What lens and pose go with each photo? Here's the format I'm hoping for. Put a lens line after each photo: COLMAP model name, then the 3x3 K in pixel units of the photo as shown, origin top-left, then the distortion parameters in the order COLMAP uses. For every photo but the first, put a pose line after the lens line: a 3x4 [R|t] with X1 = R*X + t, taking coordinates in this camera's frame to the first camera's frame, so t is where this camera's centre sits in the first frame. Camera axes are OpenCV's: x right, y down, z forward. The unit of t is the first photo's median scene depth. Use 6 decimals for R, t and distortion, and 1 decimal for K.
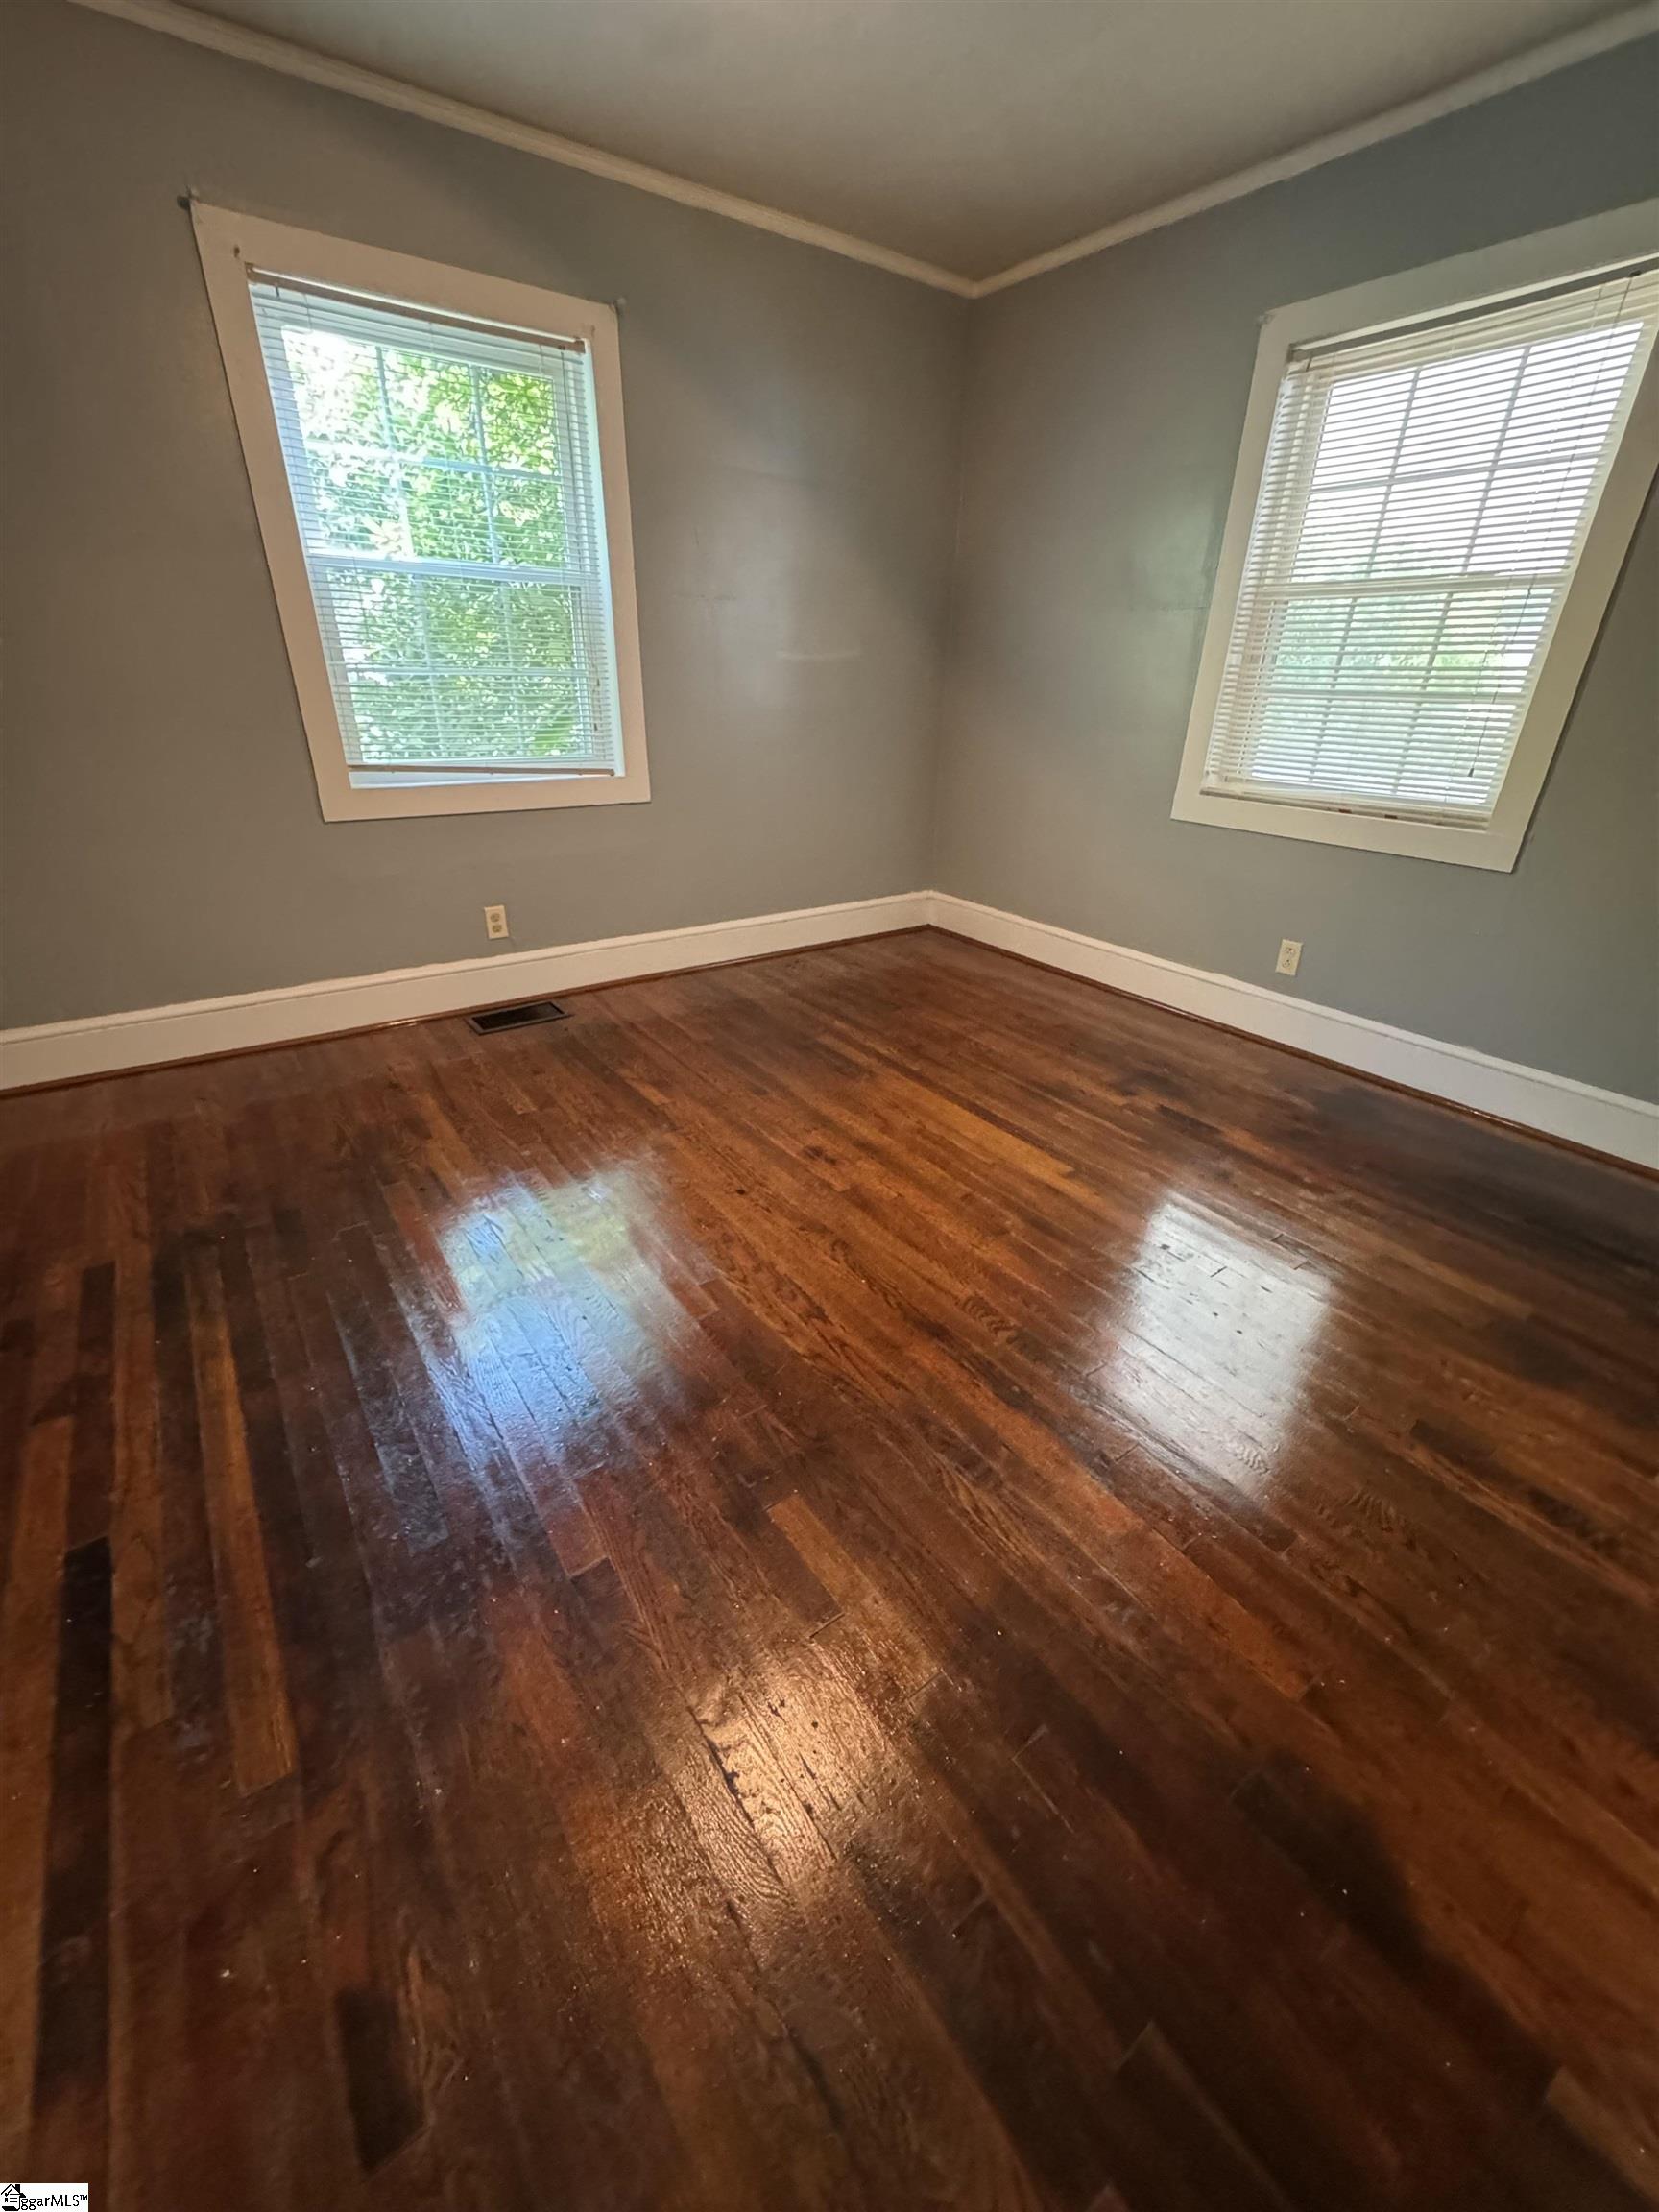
lens RADIAL K [[884.5, 0, 834.4], [0, 884.5, 1104.1], [0, 0, 1]] dist [0.000395, -0.000360]
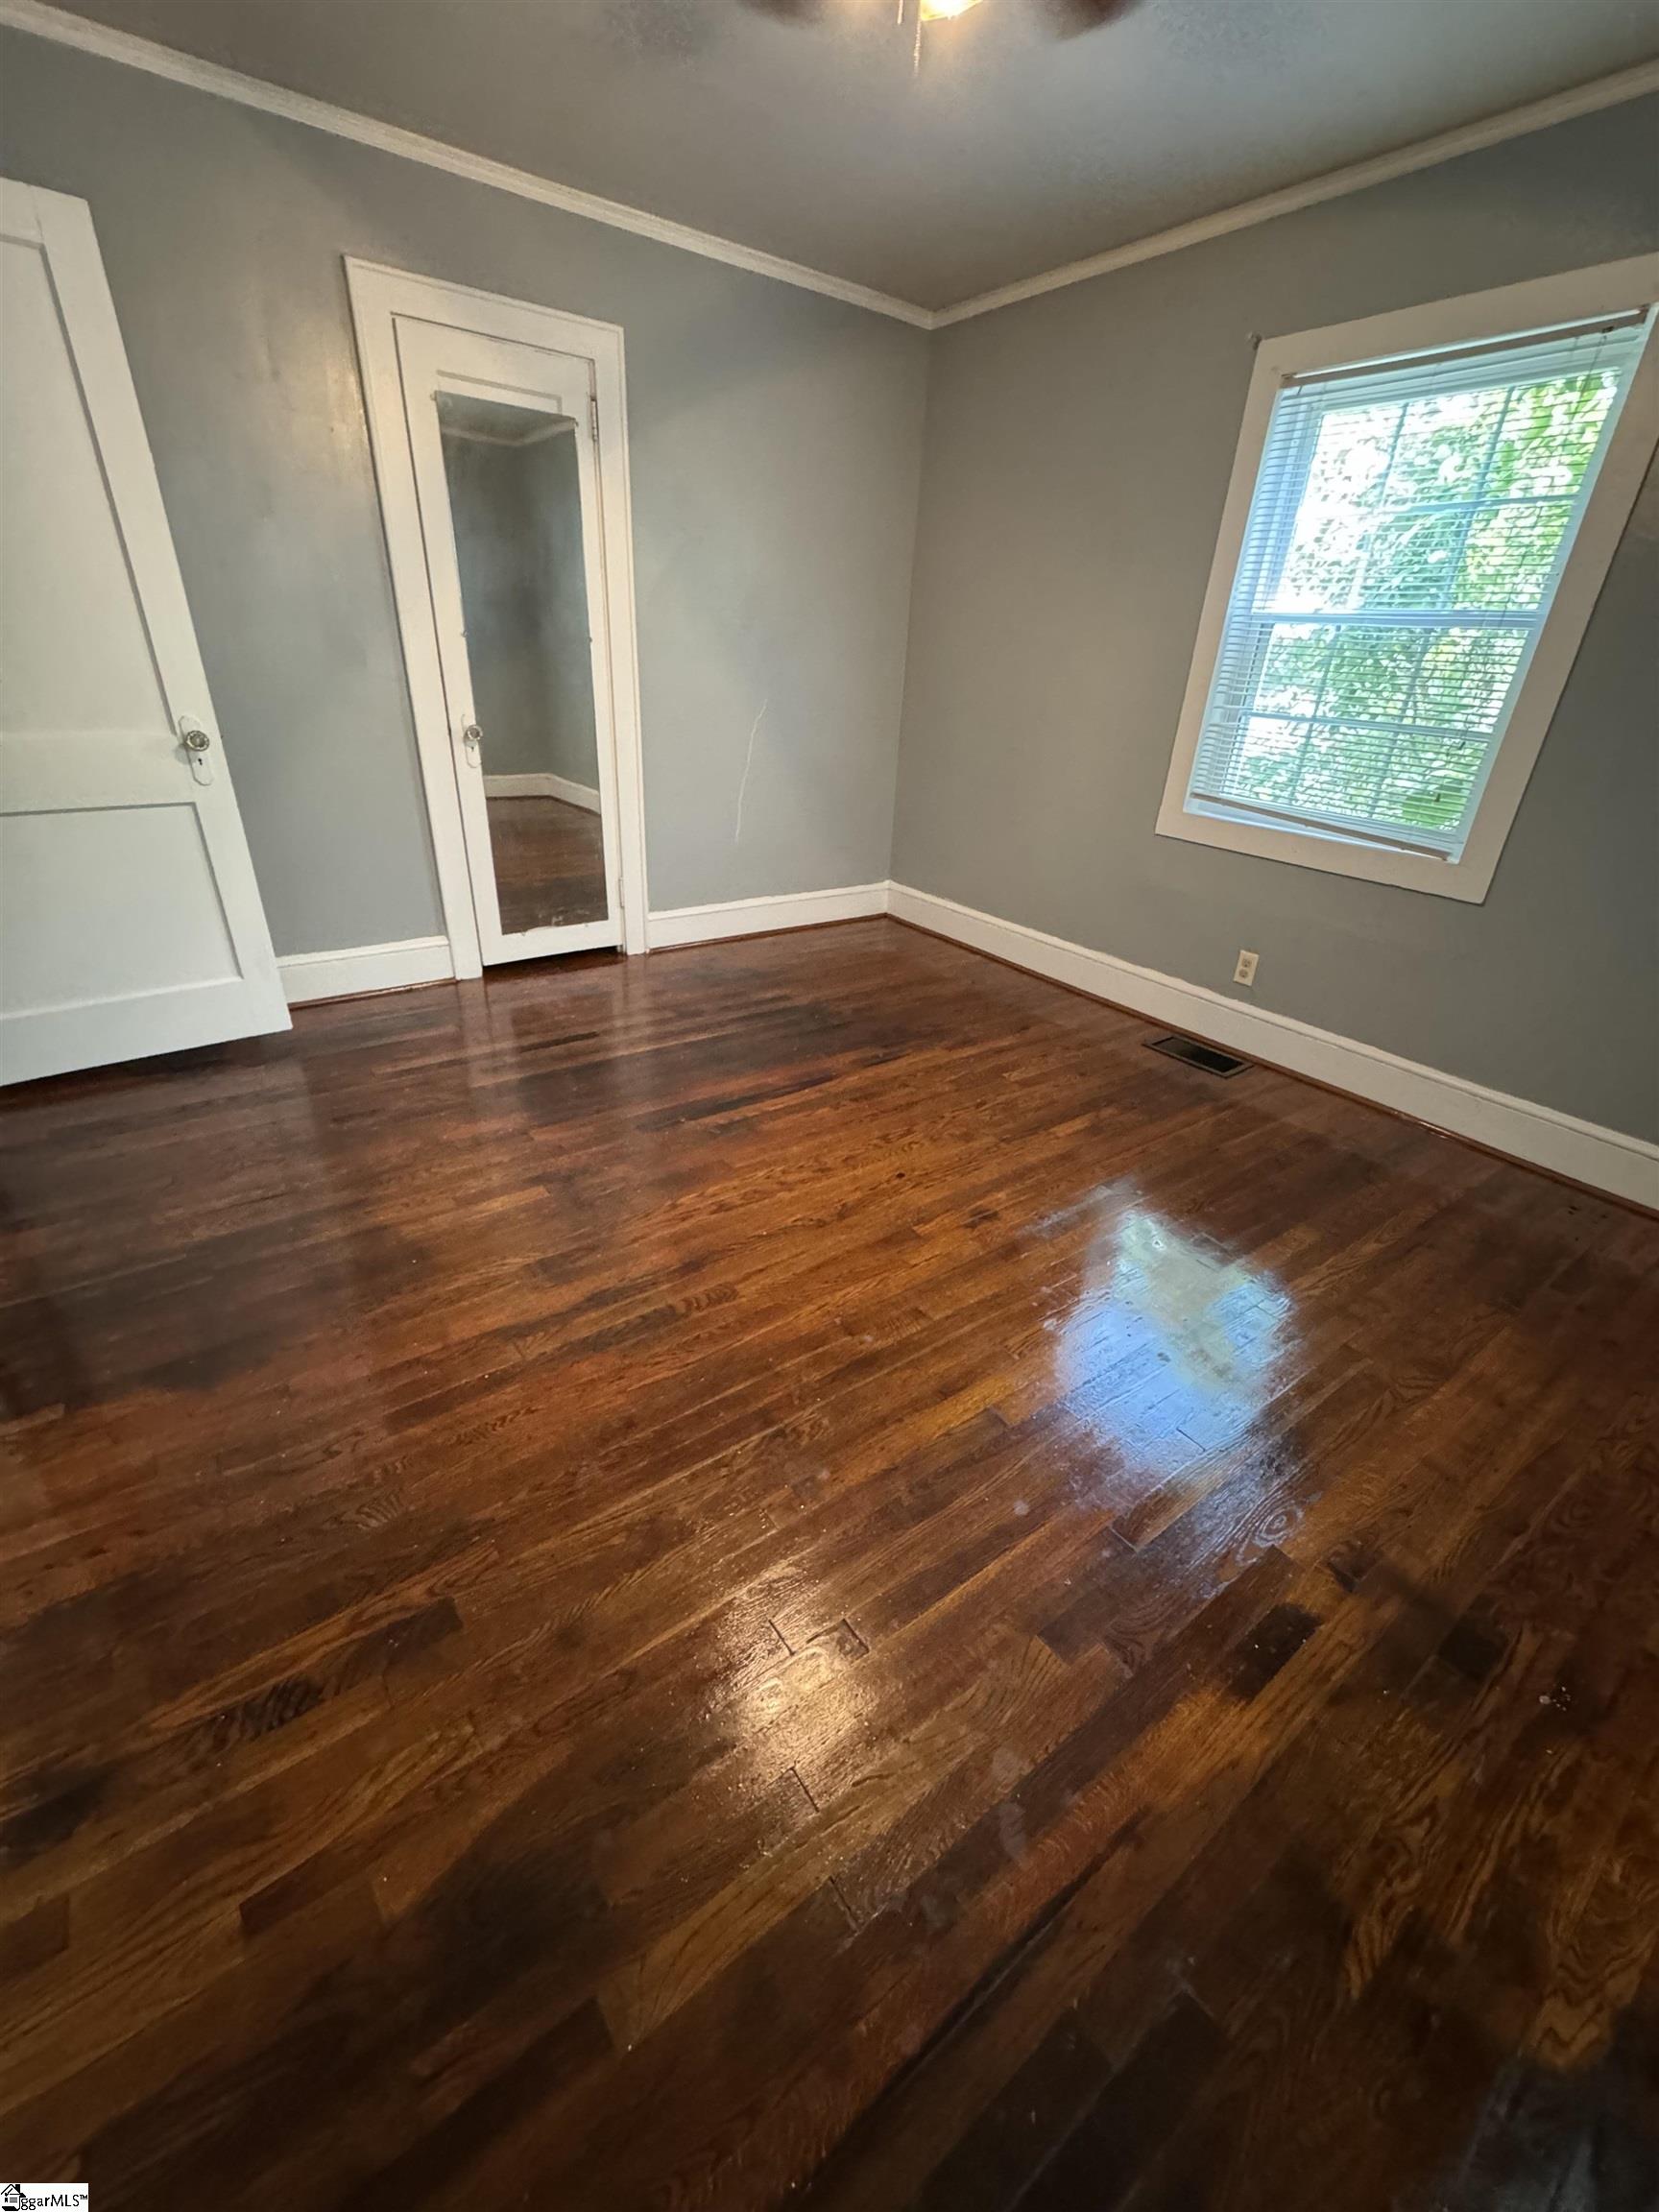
lens RADIAL K [[884.5, 0, 823.8], [0, 884.5, 1101.2], [0, 0, 1]] dist [0.000395, -0.000360]
pose [[0.004640, 0.435489, -0.900182, 0.870523], [-0.490074, 0.785668, 0.377563, -0.351700], [0.871669, 0.439403, 0.217067, 0.670929]]
